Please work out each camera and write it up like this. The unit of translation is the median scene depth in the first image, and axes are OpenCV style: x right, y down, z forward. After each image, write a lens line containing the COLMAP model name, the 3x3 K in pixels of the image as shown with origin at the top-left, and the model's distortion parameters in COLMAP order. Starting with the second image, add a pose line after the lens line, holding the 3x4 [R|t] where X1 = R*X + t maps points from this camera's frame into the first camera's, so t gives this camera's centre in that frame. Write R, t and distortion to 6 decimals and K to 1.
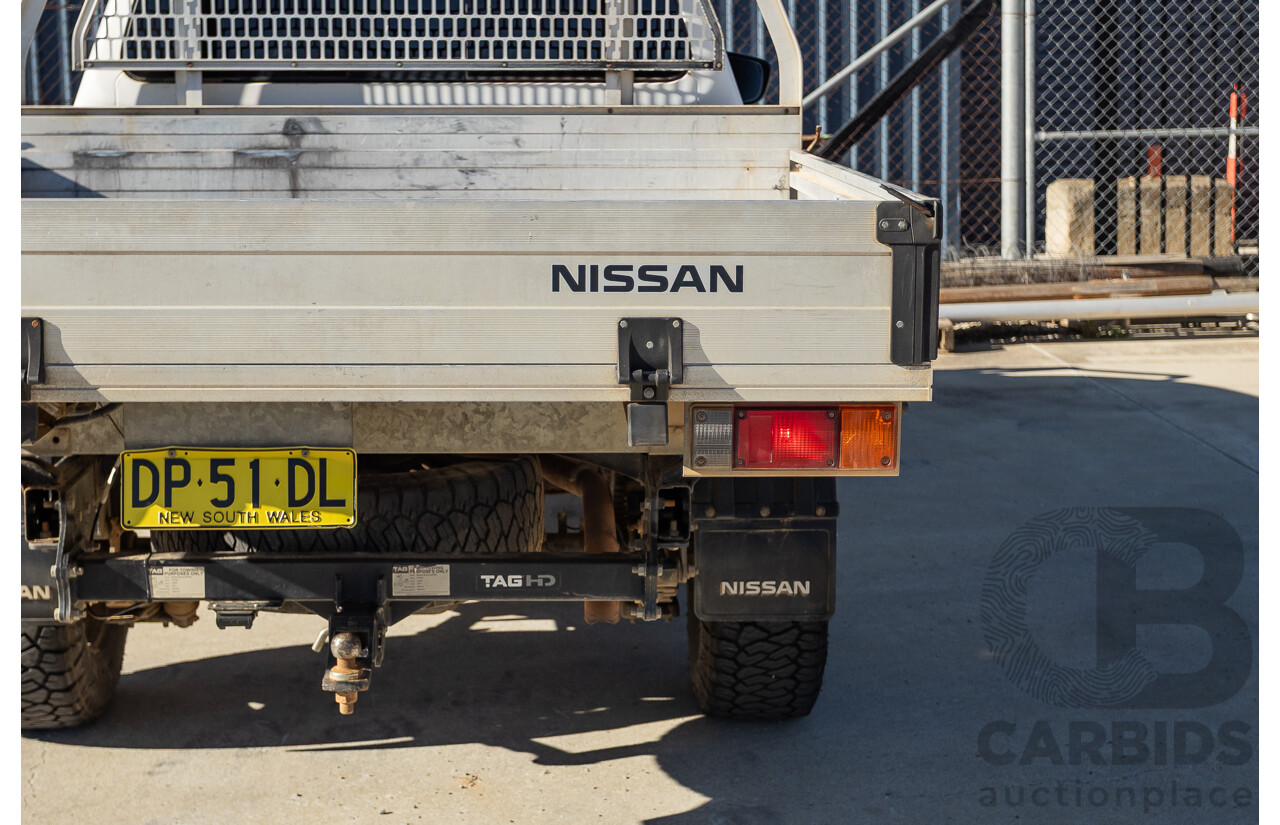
lens RADIAL K [[2231.4, 0, 610.2], [0, 2231.4, 377.7], [0, 0, 1]] dist [-0.027742, 0.059904]
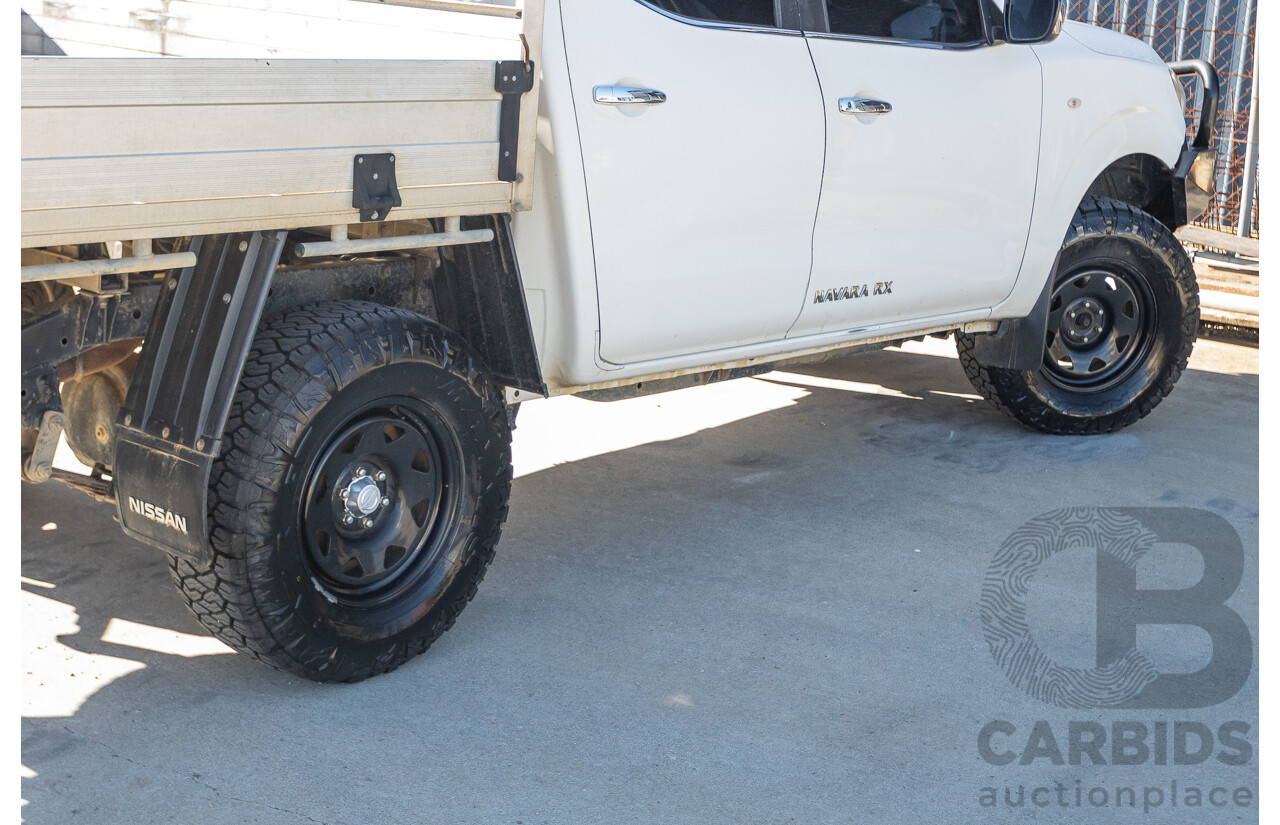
lens RADIAL K [[2017.5, 0, 639.0], [0, 2017.5, 411.6], [0, 0, 1]] dist [-0.003370, -0.047877]
pose [[0.738653, 0.203986, -0.642480, 0.731686], [-0.166942, 0.978780, 0.118829, -0.077932], [0.653086, 0.019484, 0.757033, 0.493581]]
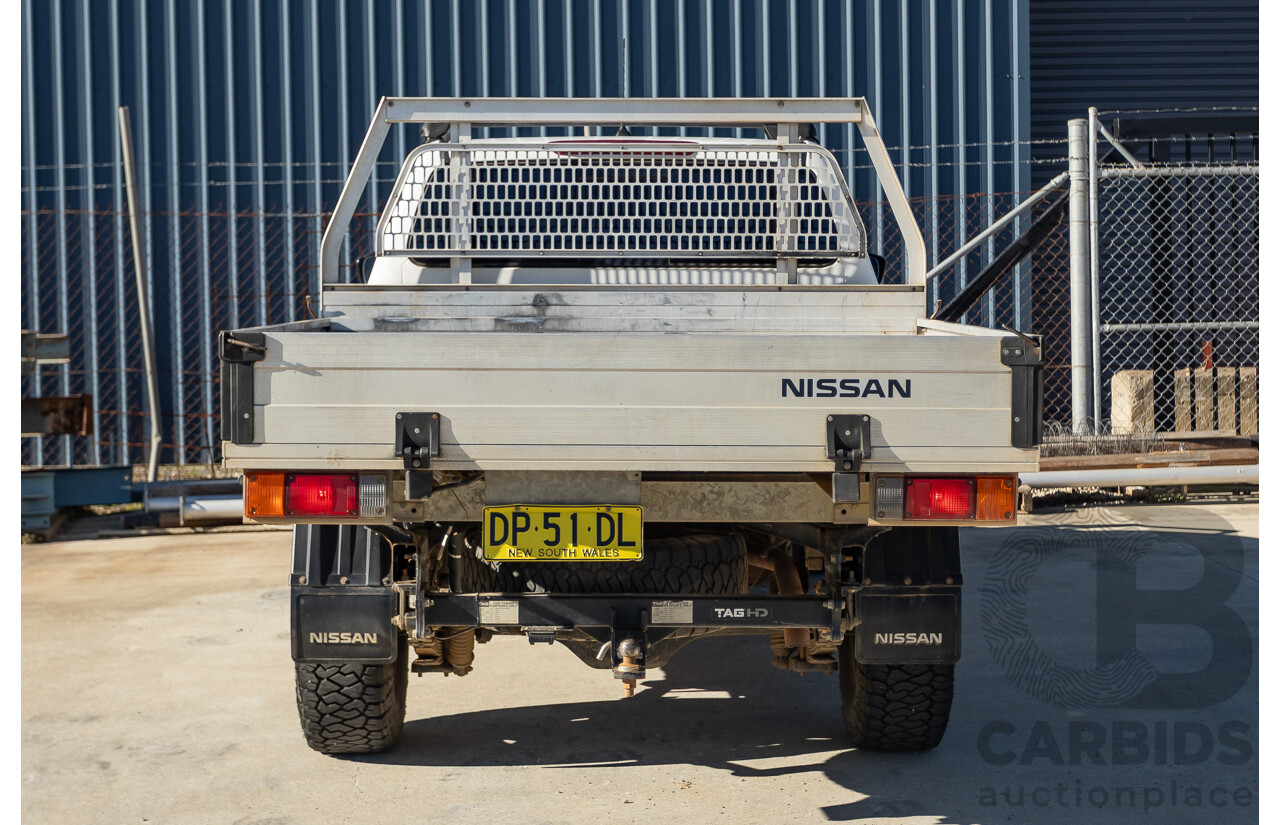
lens RADIAL K [[2268.4, 0, 611.6], [0, 2268.4, 357.8], [0, 0, 1]] dist [-0.034810, 0.165710]
pose [[0.999726, 0.002446, -0.023273, -0.076464], [-0.004866, 0.994511, -0.104517, 0.068855], [0.022889, 0.104601, 0.994251, -0.369942]]
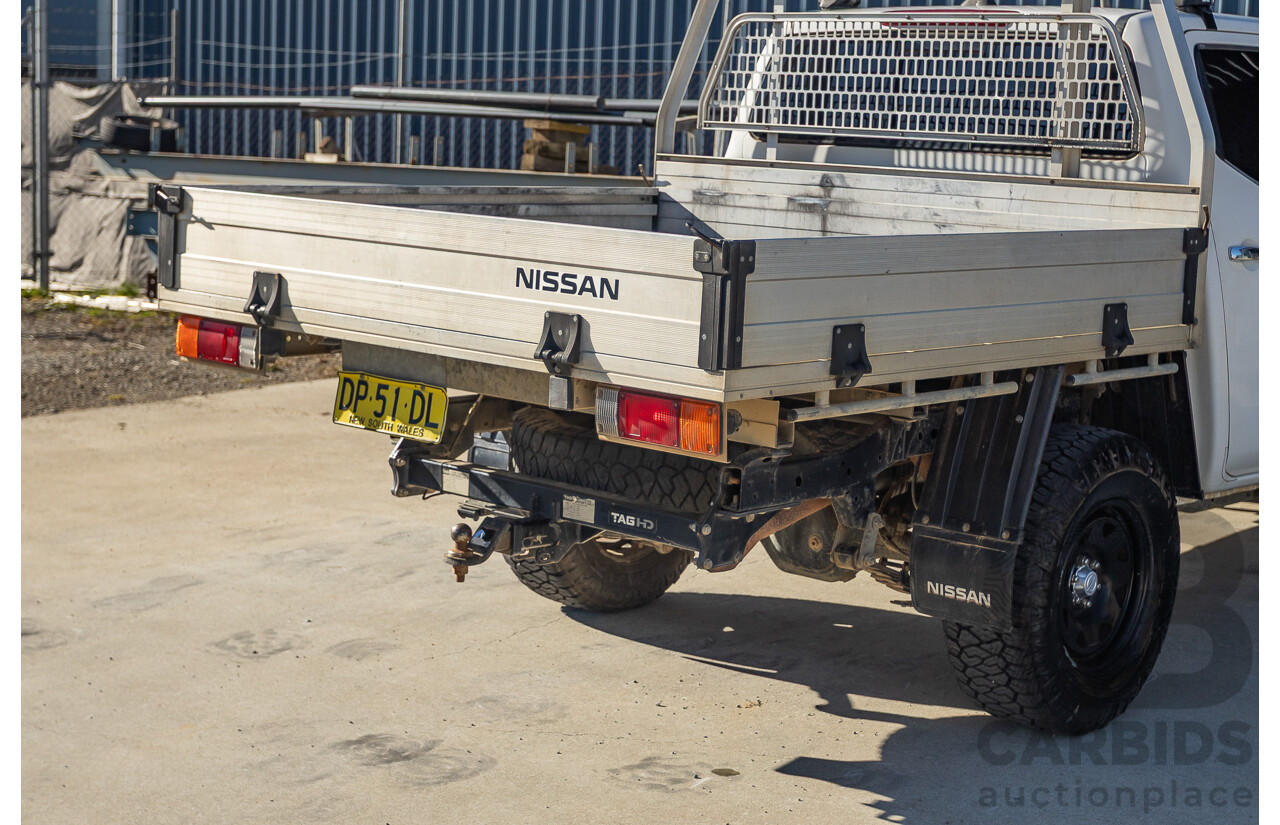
lens RADIAL K [[2107.8, 0, 616.9], [0, 2107.8, 395.2], [0, 0, 1]] dist [-0.030613, 0.005256]
pose [[0.710791, 0.123019, -0.692562, 0.675079], [-0.139873, 0.989645, 0.032235, -0.017028], [0.689356, 0.073959, 0.720638, 0.087398]]
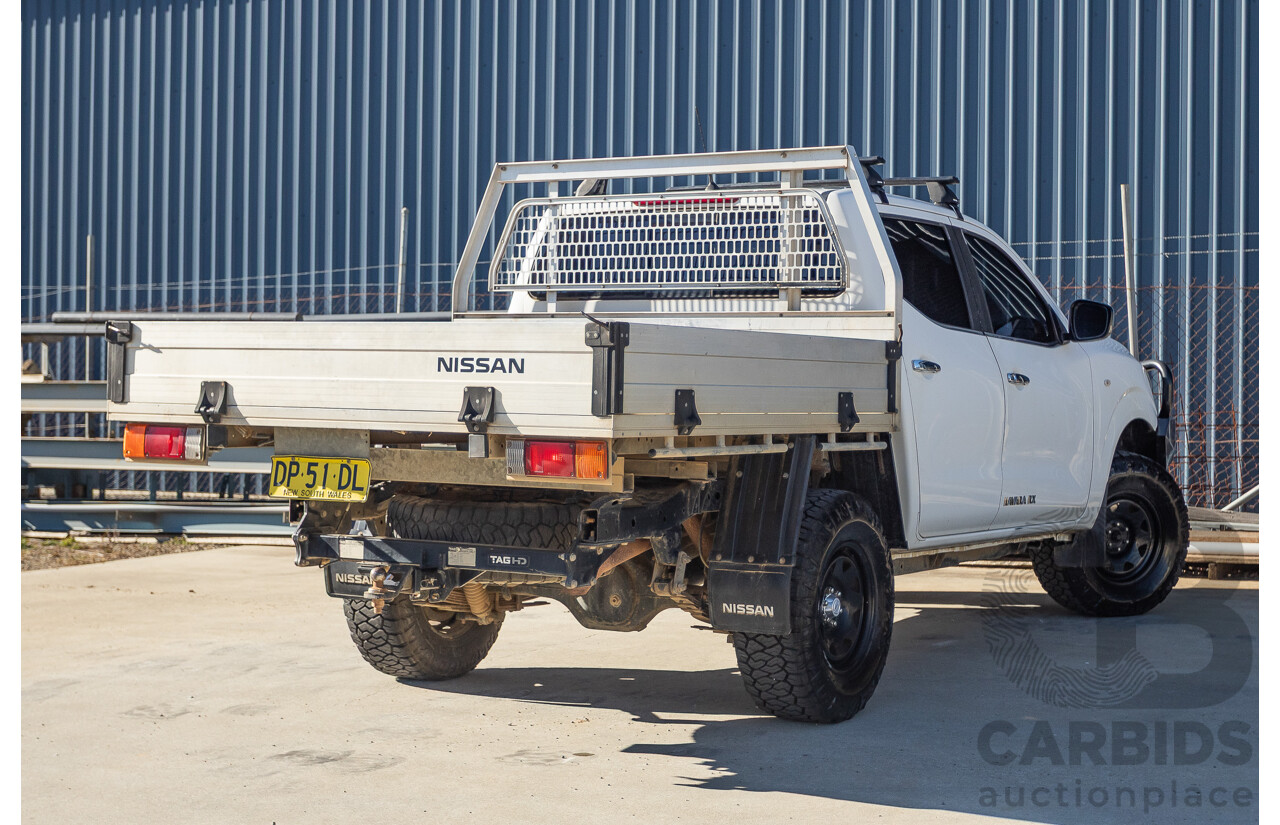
lens RADIAL K [[2107.8, 0, 616.9], [0, 2107.8, 395.2], [0, 0, 1]] dist [-0.030613, 0.005256]
pose [[0.839813, 0.015544, -0.542653, 0.765092], [-0.093752, 0.988724, -0.116770, 0.124535], [0.534719, 0.148940, 0.831801, -0.266760]]
